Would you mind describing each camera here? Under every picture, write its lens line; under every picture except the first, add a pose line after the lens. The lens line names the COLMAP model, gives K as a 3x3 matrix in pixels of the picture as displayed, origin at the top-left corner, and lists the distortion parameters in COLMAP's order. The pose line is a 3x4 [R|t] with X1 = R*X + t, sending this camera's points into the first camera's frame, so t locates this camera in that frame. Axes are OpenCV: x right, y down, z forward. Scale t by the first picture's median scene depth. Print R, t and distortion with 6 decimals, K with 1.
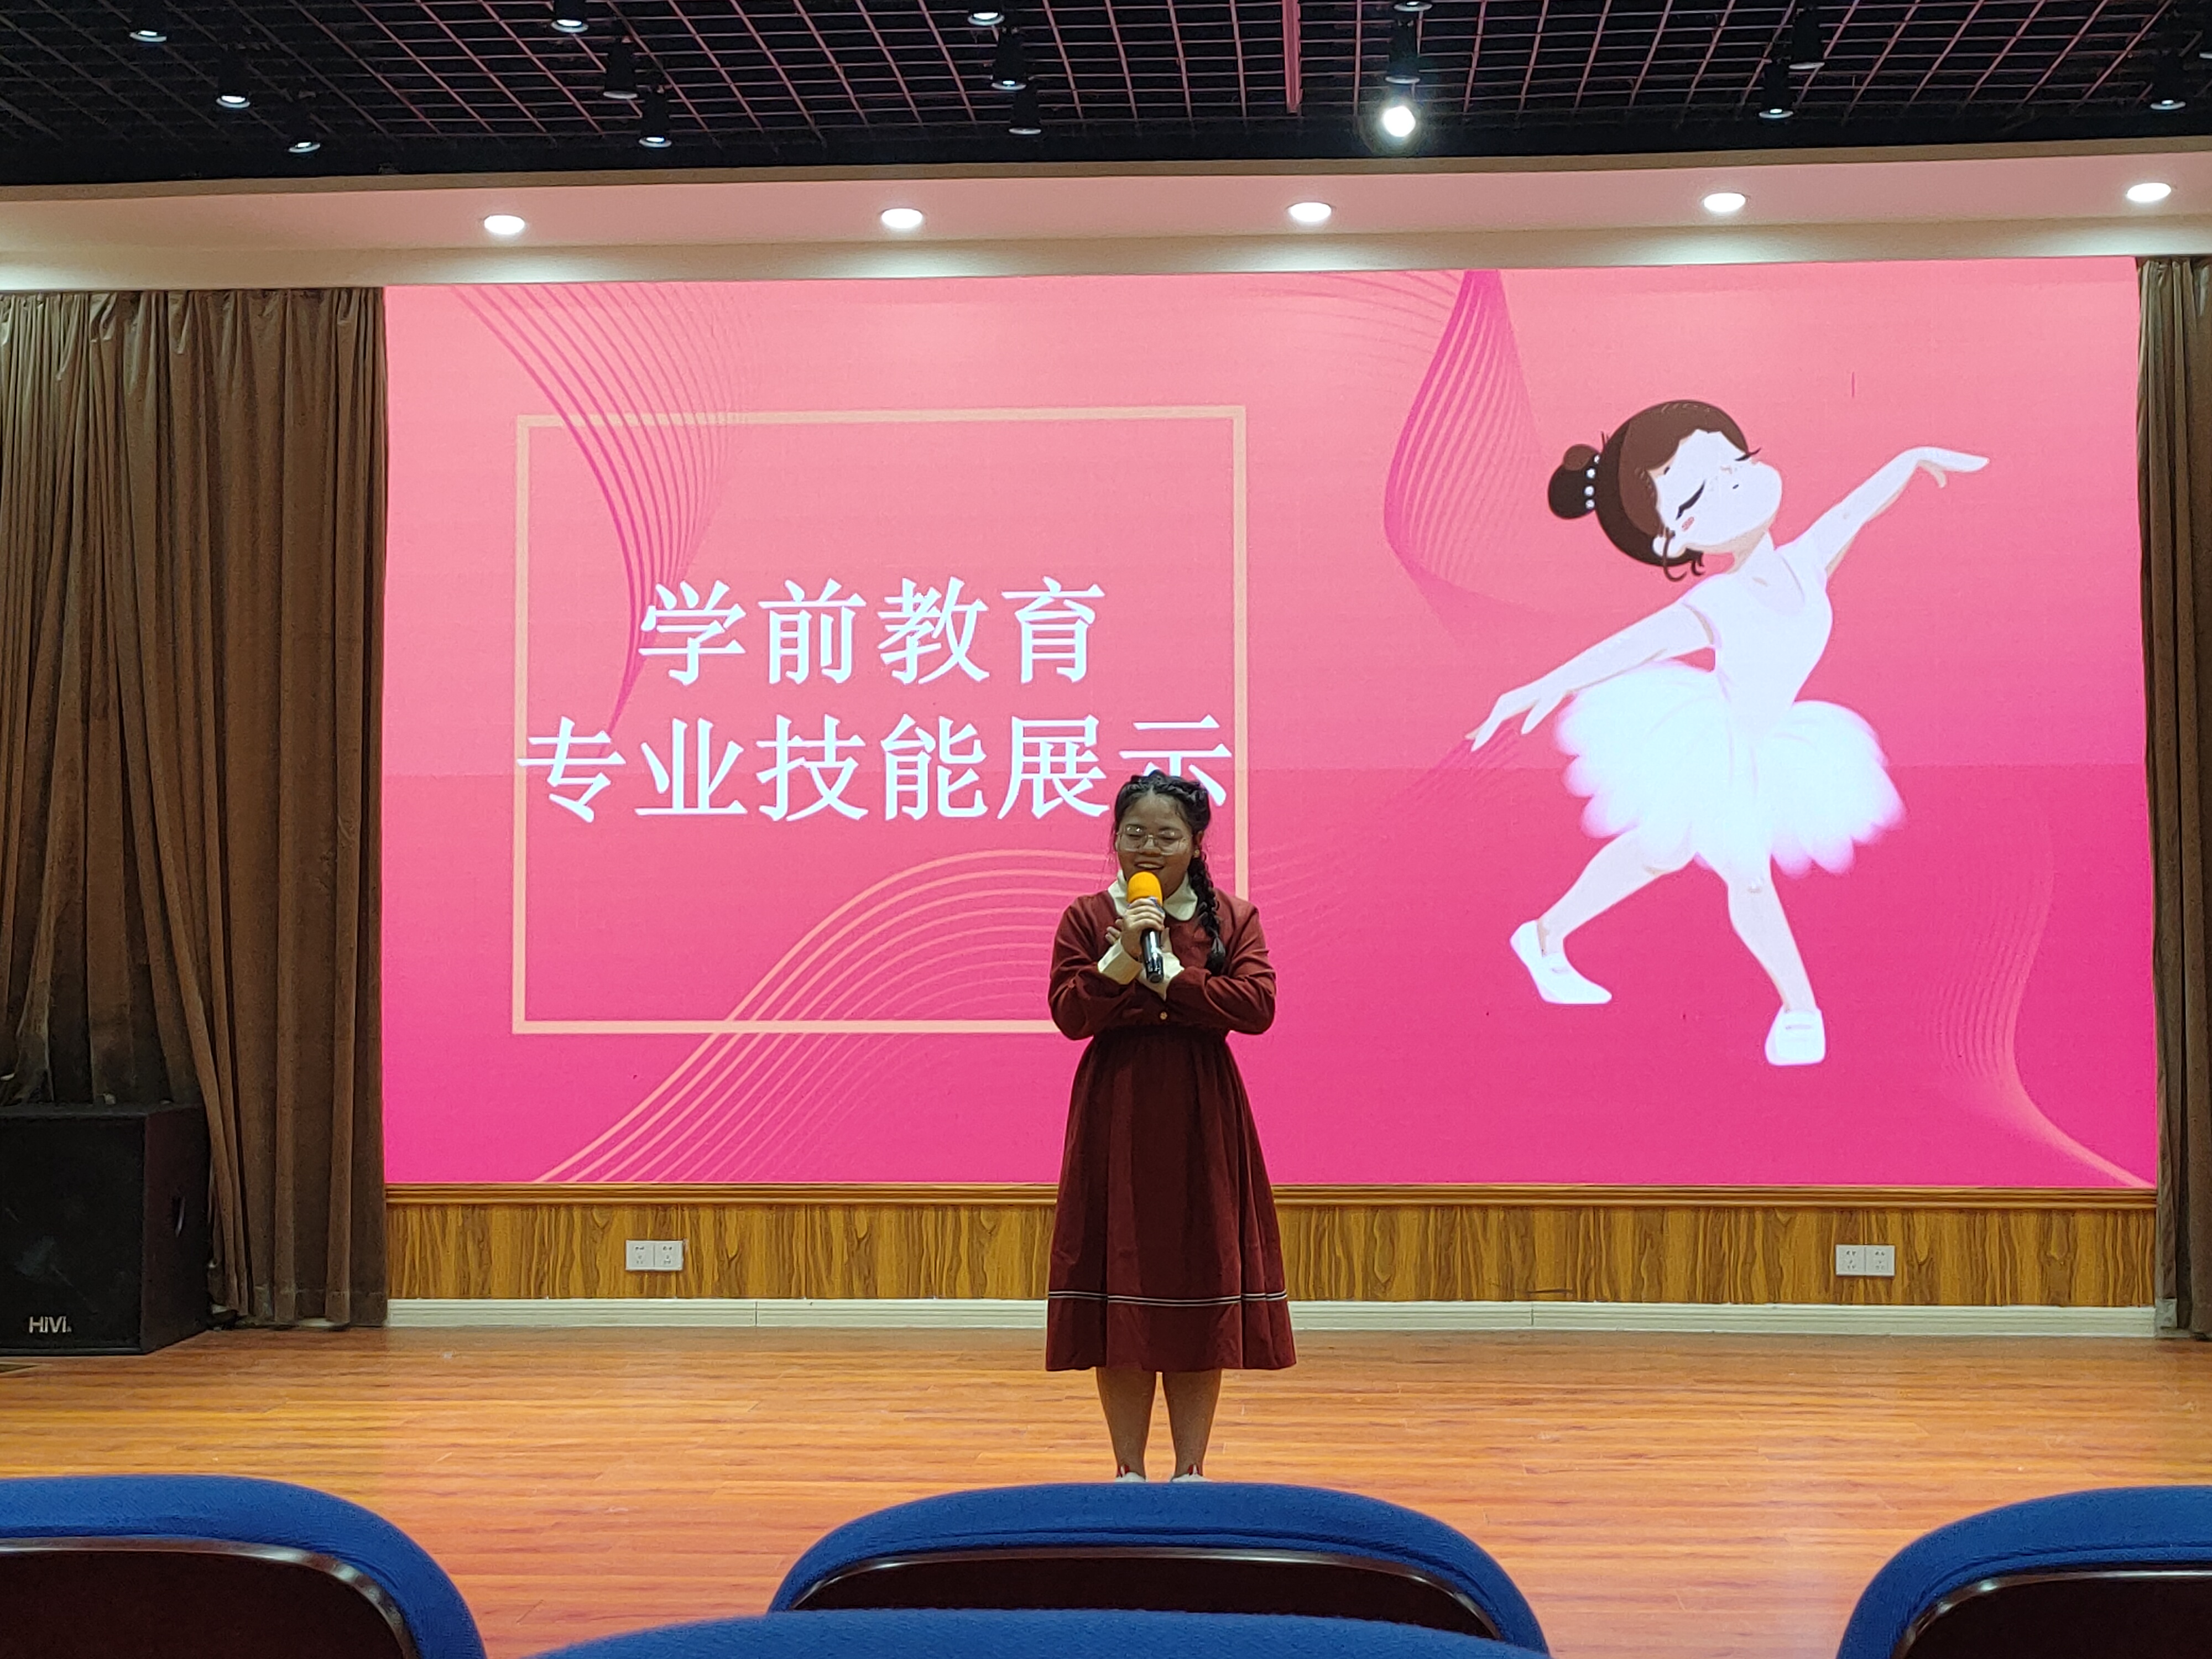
lens RADIAL K [[3167.4, 0, 1106.9], [0, 3167.4, 798.8], [0, 0, 1]] dist [0.023860, 0.126685]
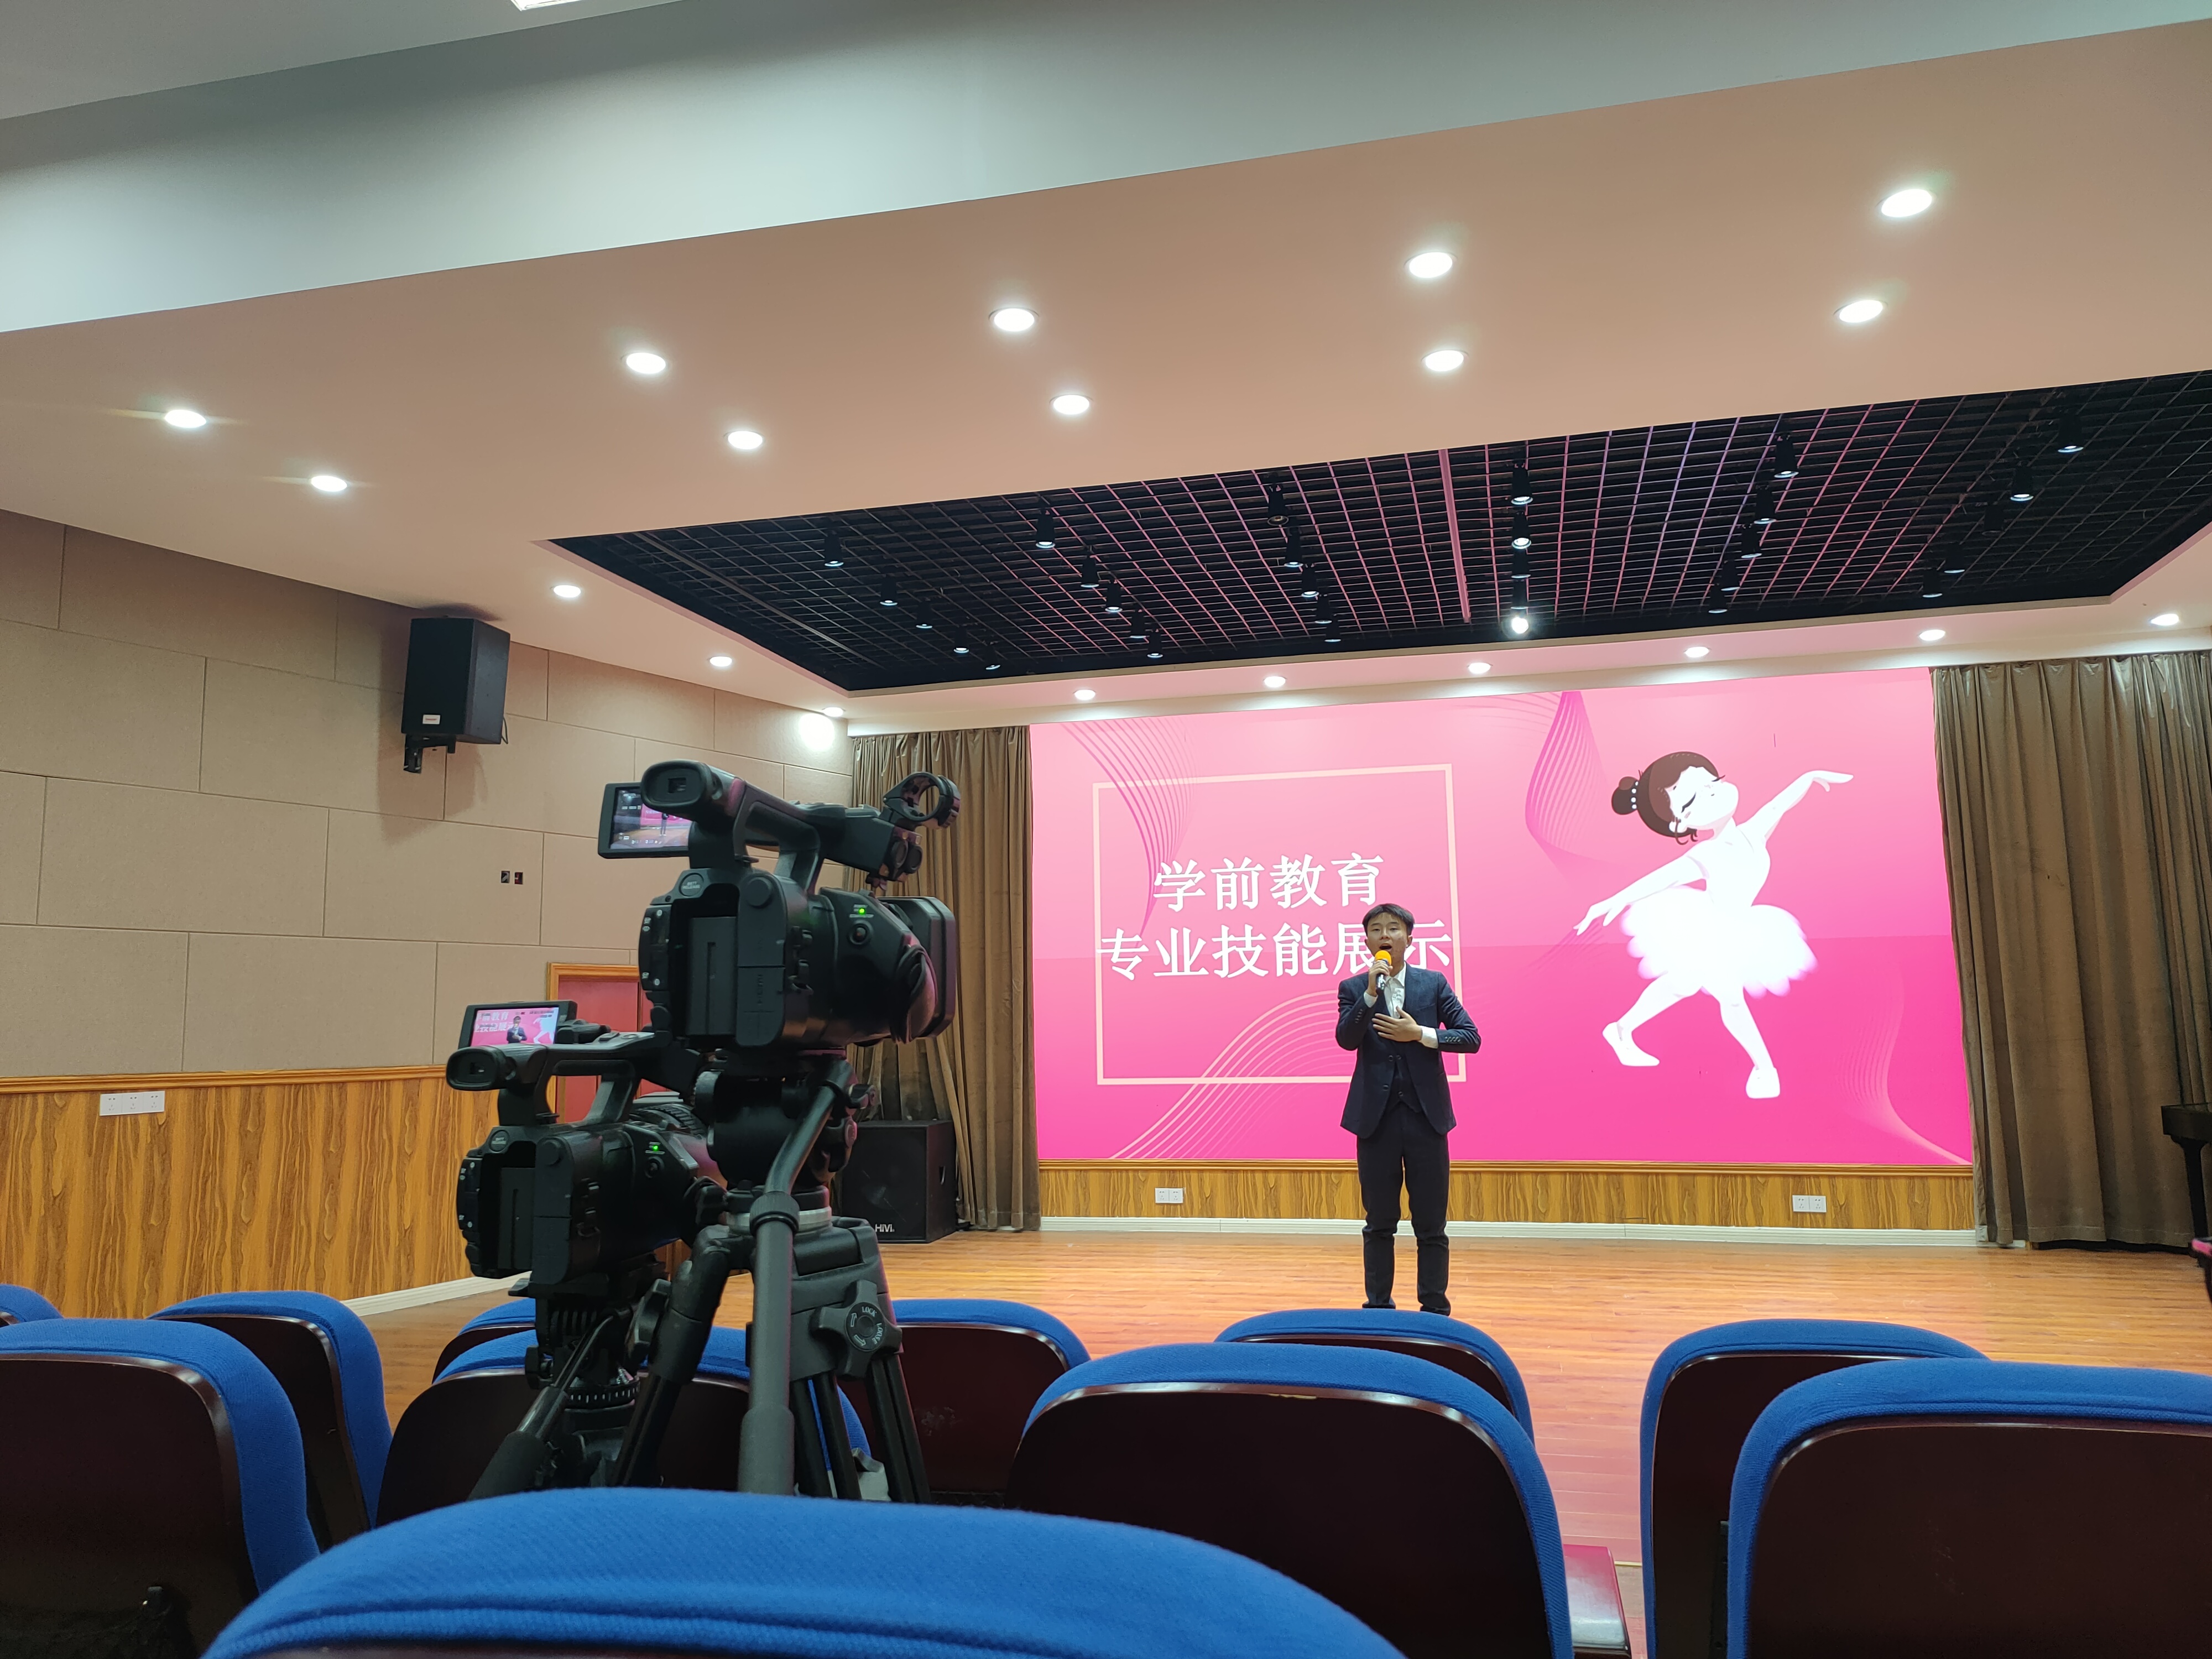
lens RADIAL K [[1651.6, 0, 1105.8], [0, 1651.6, 811.9], [0, 0, 1]] dist [0.055537, -0.029982]
pose [[0.983818, -0.037646, -0.175172, 0.011368], [0.023198, 0.996212, -0.083810, -0.011813], [0.177663, 0.078390, 0.980964, -0.059289]]
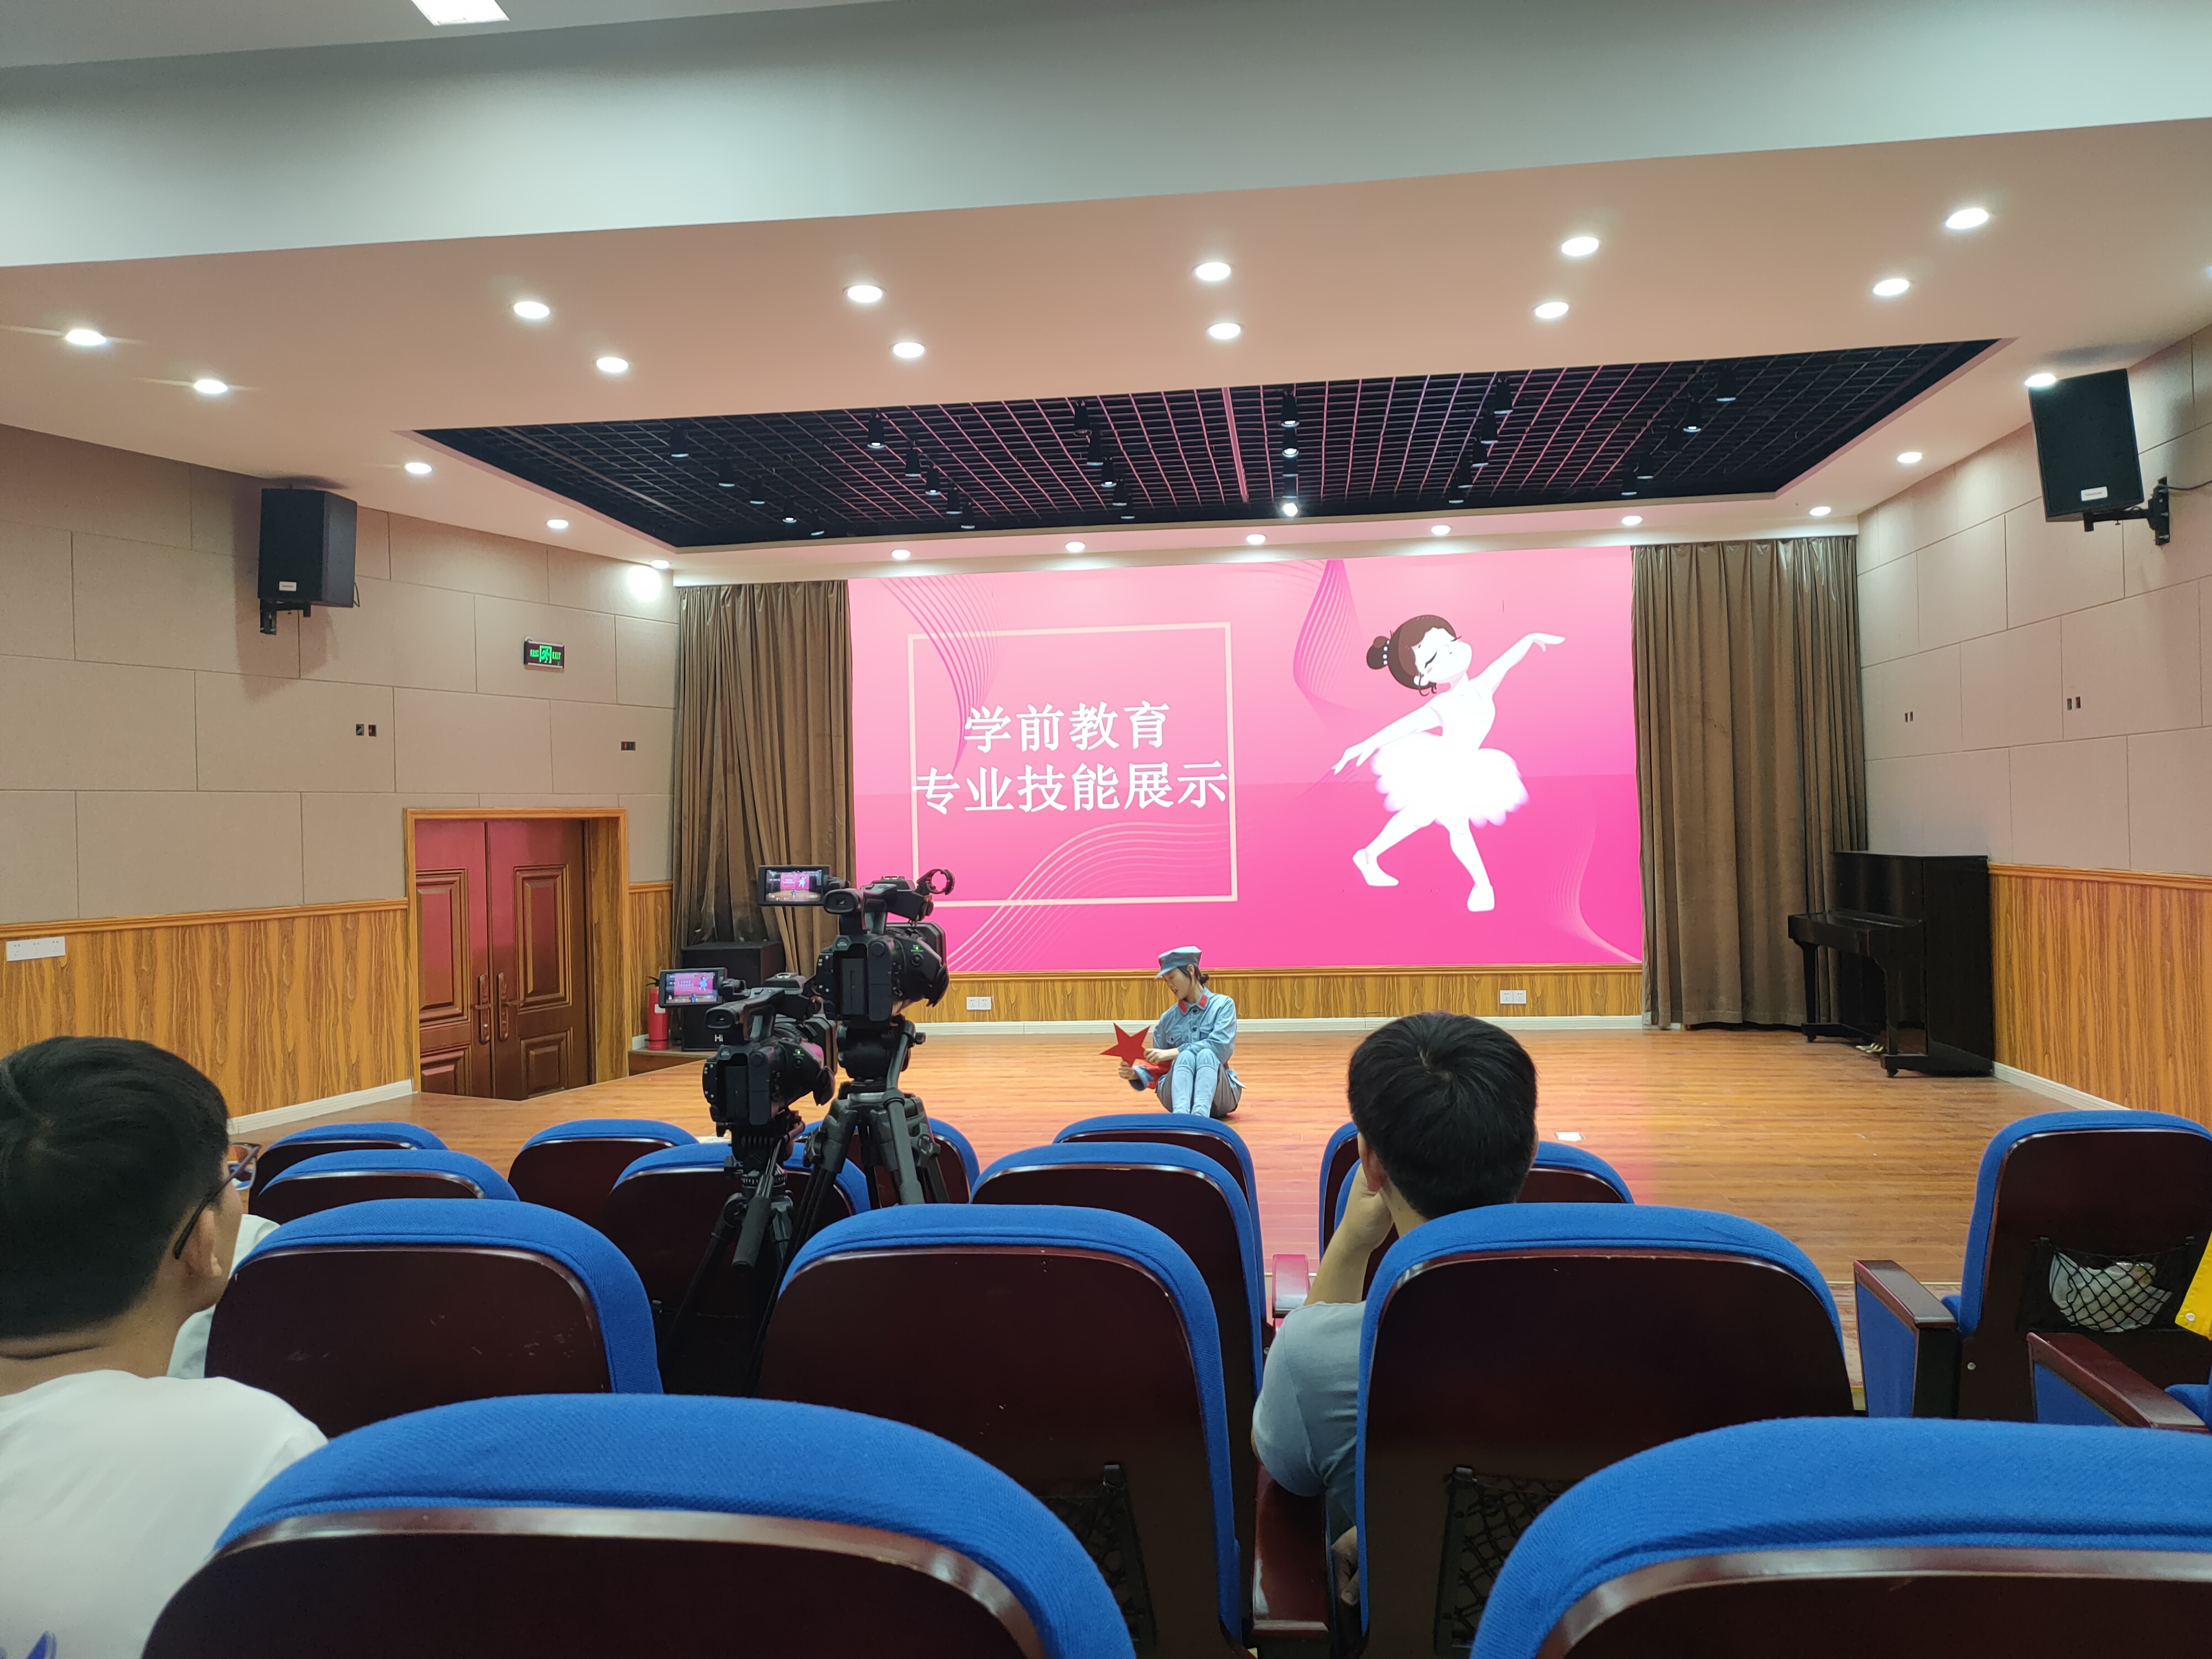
lens RADIAL K [[1647.8, 0, 1113.4], [0, 1647.8, 808.6], [0, 0, 1]] dist [0.058636, -0.040447]
pose [[0.998623, -0.022661, -0.047307, 0.013591], [0.024604, 0.998859, 0.040921, -0.042607], [0.046325, -0.042028, 0.998042, -0.176636]]
